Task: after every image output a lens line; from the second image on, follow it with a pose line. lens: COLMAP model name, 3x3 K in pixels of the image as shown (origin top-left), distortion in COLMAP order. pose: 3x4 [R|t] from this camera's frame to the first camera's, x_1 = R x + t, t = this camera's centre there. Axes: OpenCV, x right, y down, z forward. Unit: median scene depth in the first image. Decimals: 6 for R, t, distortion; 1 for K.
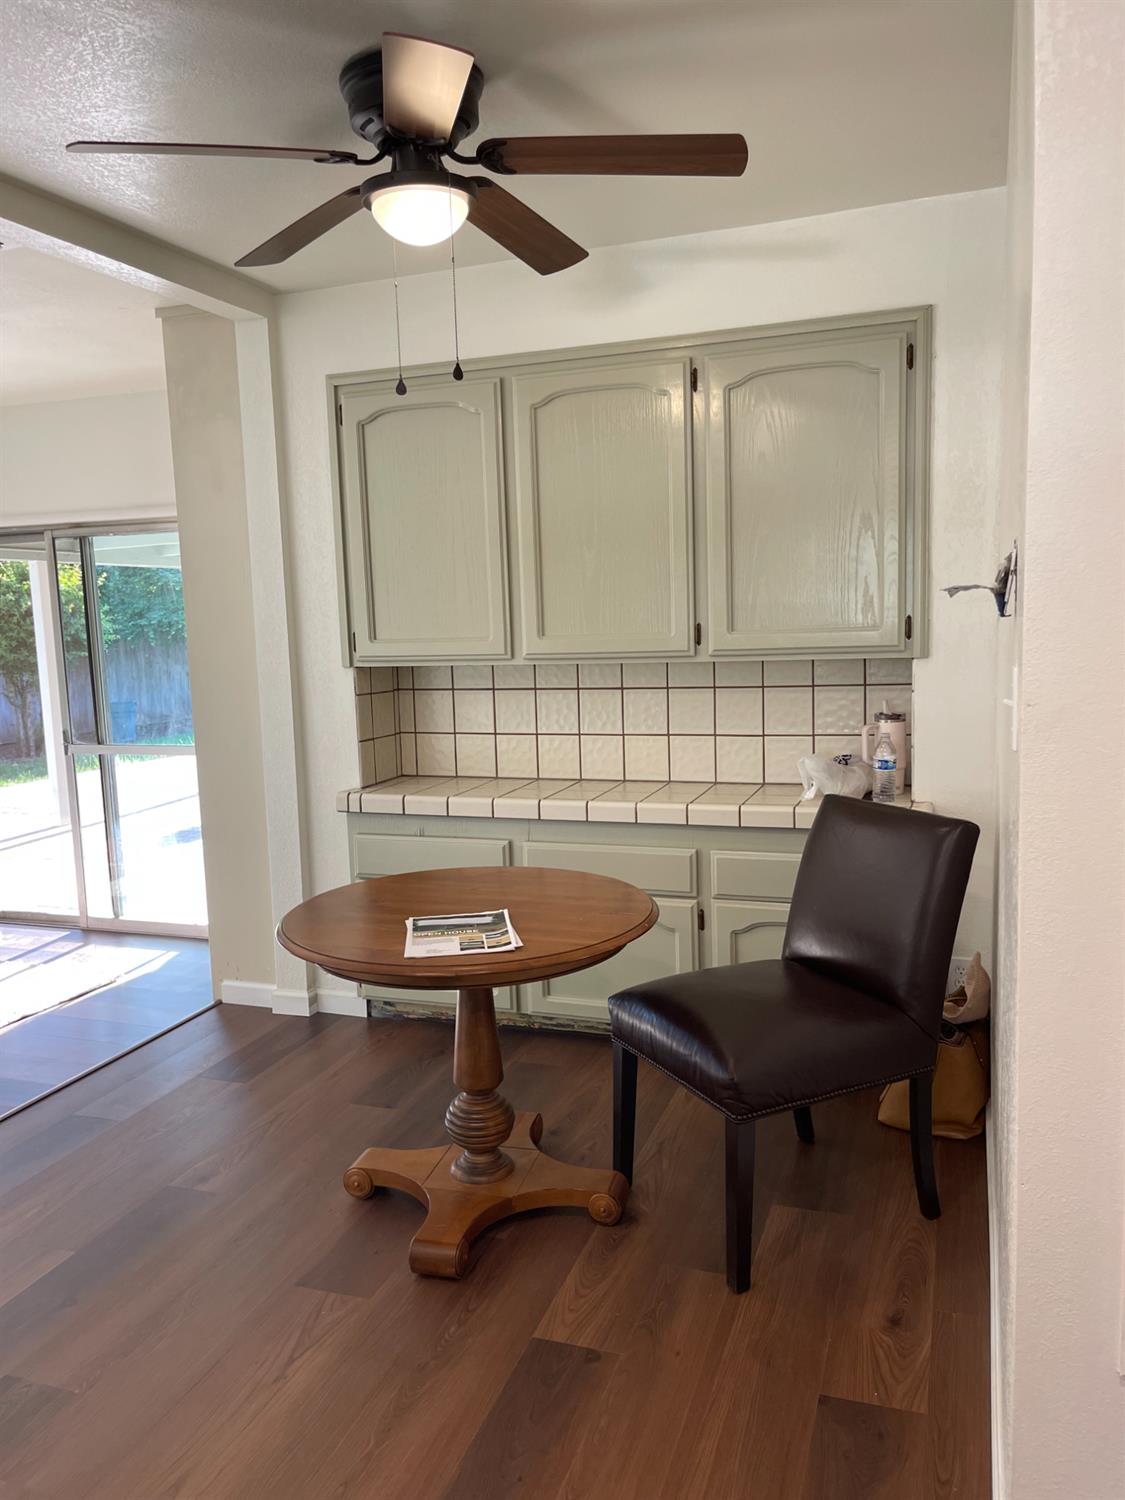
lens RADIAL K [[1120.0, 0, 562.5], [0, 1120.0, 750.0], [0, 0, 1]] dist [0.049494, -0.065498]
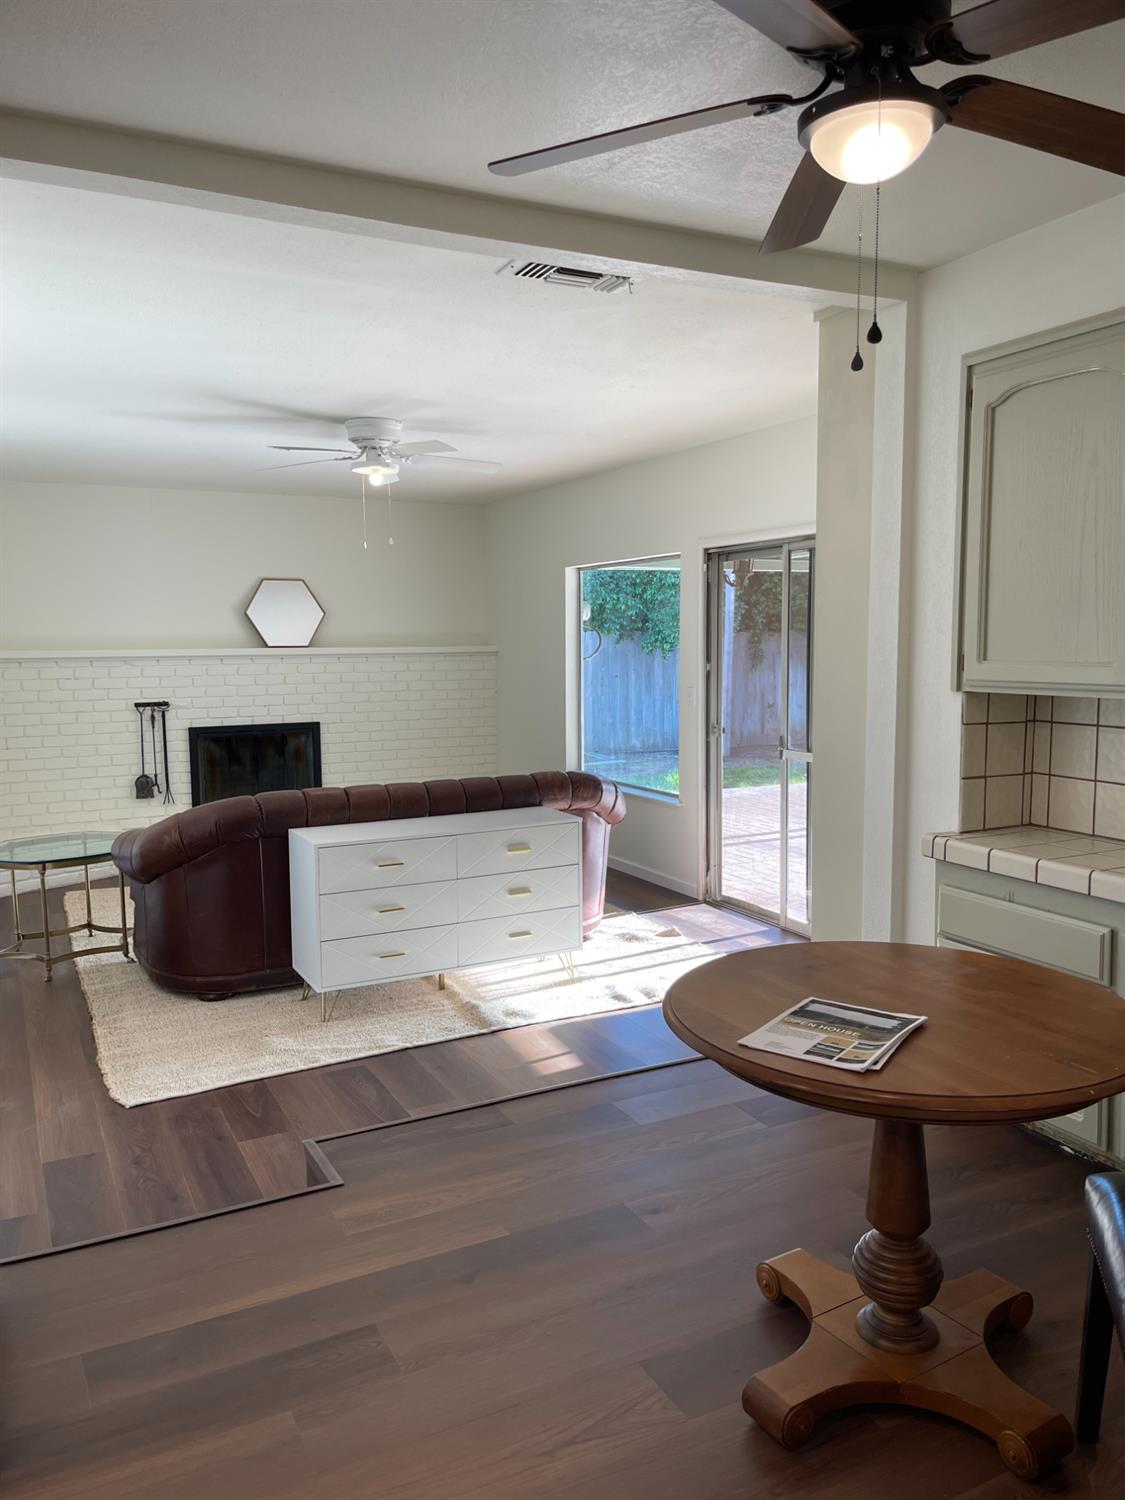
lens RADIAL K [[1120.0, 0, 562.5], [0, 1120.0, 750.0], [0, 0, 1]] dist [0.049494, -0.065498]
pose [[0.729196, 0.092578, -0.678013, 0.184339], [-0.096922, 0.994790, 0.031593, -0.027709], [0.677406, 0.042677, 0.734371, 0.165999]]
